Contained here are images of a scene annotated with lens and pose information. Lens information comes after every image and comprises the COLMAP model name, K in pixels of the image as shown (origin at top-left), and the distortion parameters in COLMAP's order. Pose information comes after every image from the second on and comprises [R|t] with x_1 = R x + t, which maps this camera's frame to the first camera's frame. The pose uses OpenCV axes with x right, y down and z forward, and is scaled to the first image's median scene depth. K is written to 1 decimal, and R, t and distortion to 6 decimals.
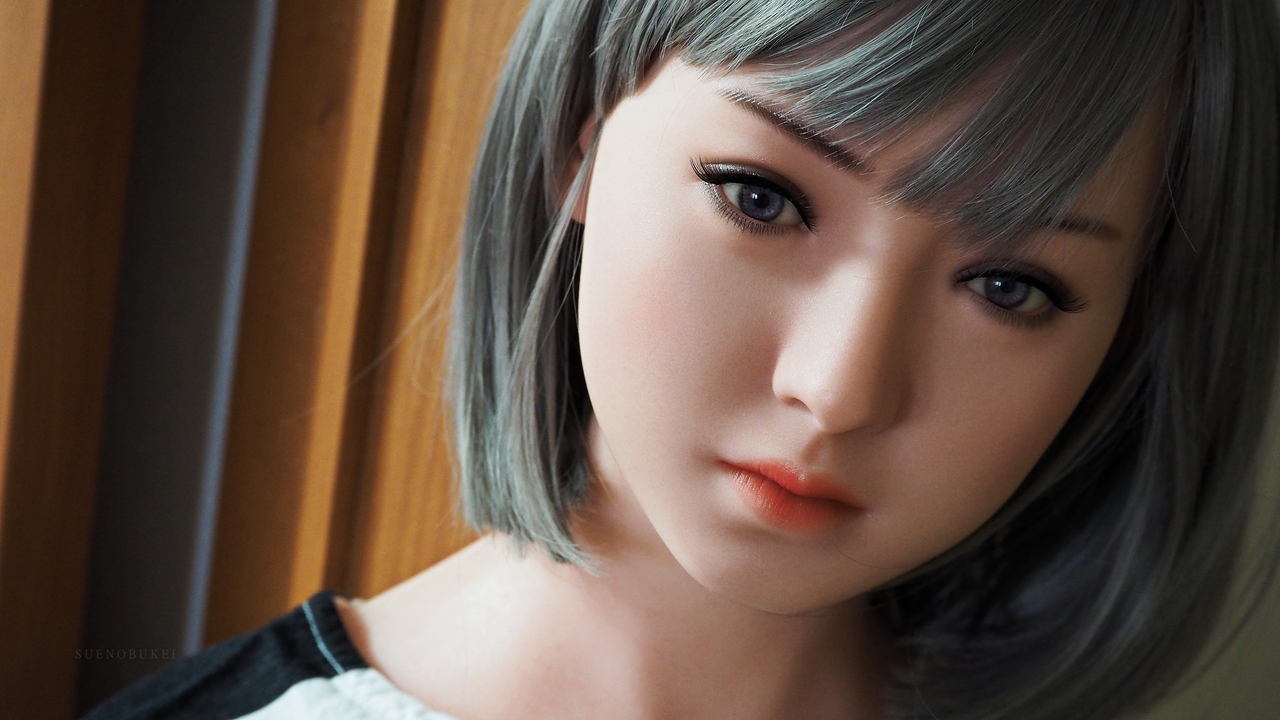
lens RADIAL K [[2738.2, 0, 640.0], [0, 2738.2, 360.0], [0, 0, 1]] dist [-0.029194, -0.183081]
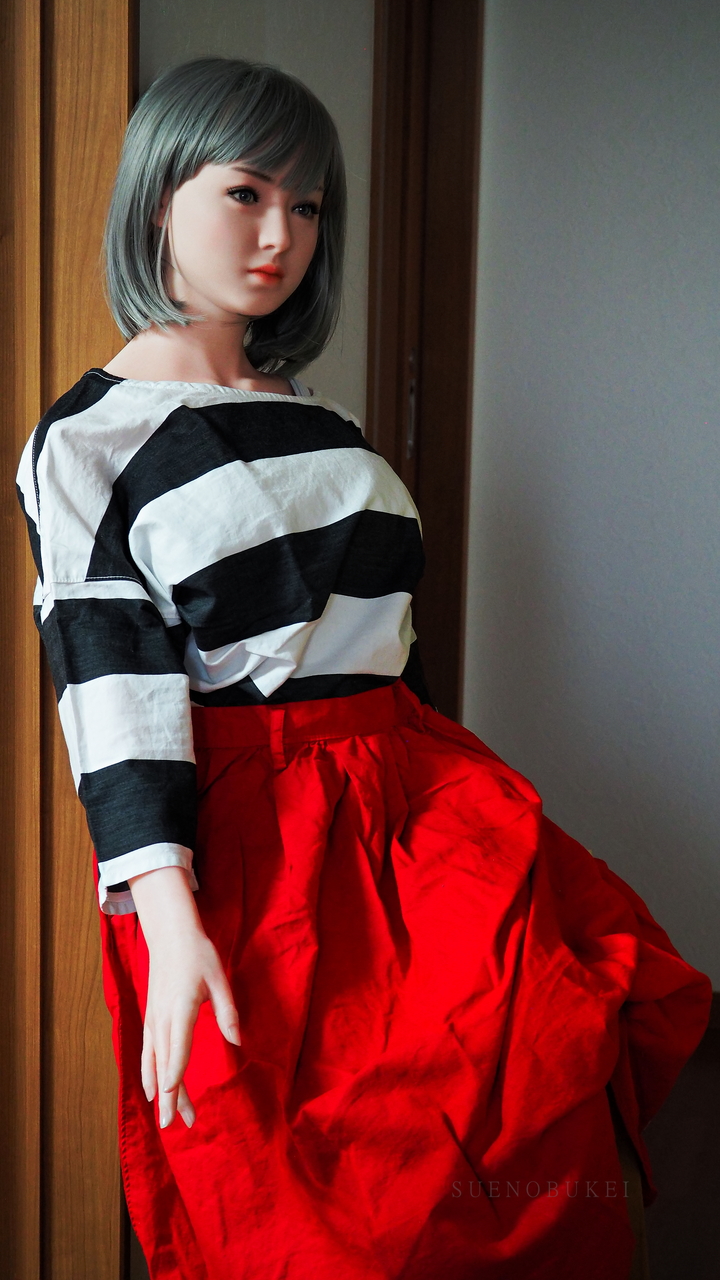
lens RADIAL K [[2738.2, 0, 360.0], [0, 2738.2, 640.0], [0, 0, 1]] dist [-0.029194, -0.183081]
pose [[0.811660, -0.248600, 0.528589, -1.914646], [0.270693, 0.961963, 0.036764, 0.420407], [-0.517623, 0.113246, 0.848081, -2.123416]]
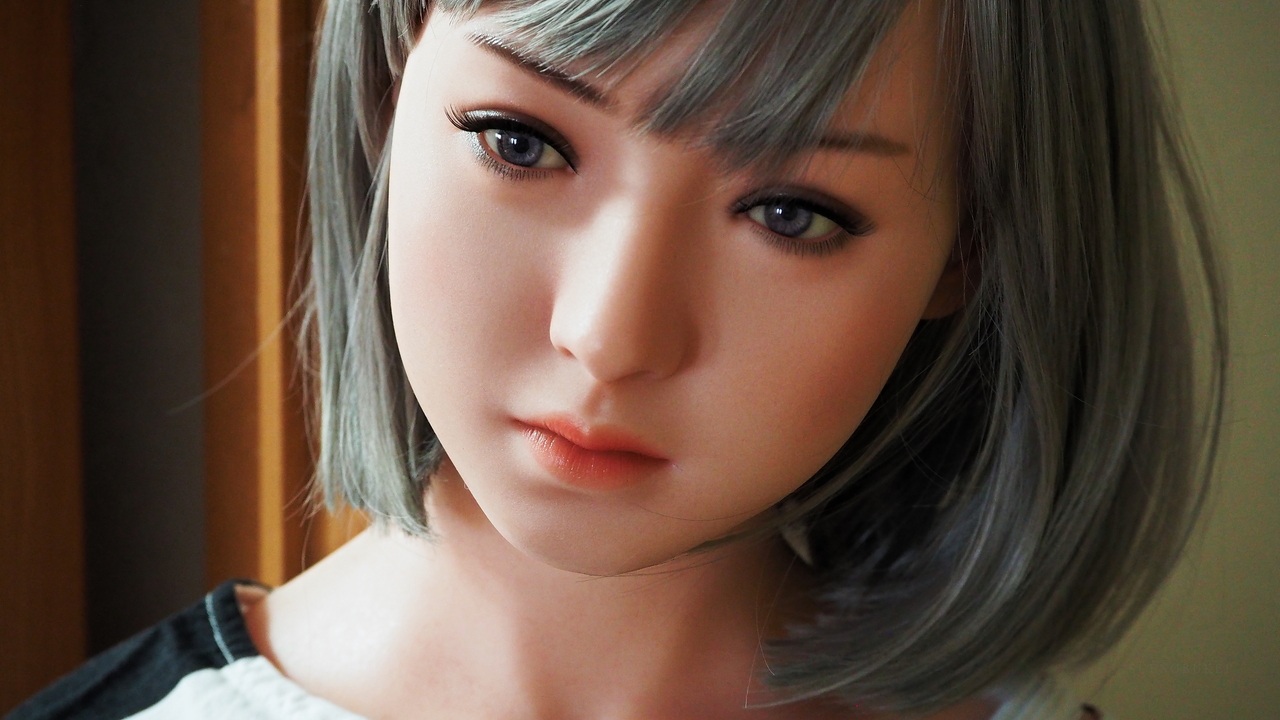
lens RADIAL K [[2738.2, 0, 640.0], [0, 2738.2, 360.0], [0, 0, 1]] dist [-0.029194, -0.183081]
pose [[0.985139, -0.073752, -0.155118, 0.227200], [0.074467, 0.997223, -0.001206, 0.020860], [0.154776, -0.010363, 0.987895, 0.060158]]
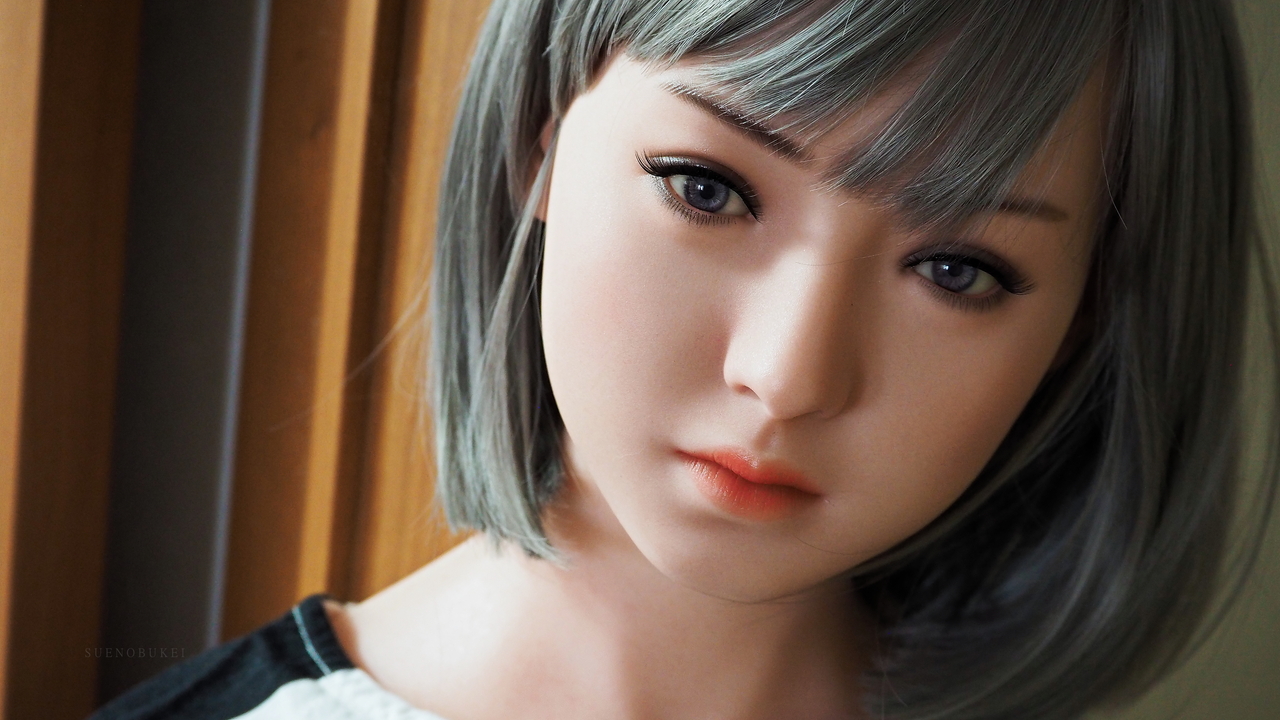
lens RADIAL K [[2738.2, 0, 640.0], [0, 2738.2, 360.0], [0, 0, 1]] dist [-0.029194, -0.183081]
pose [[0.998753, -0.026326, -0.042420, 0.060634], [0.025812, 0.999587, -0.012634, 0.016070], [0.042736, 0.011523, 0.999020, -0.011084]]
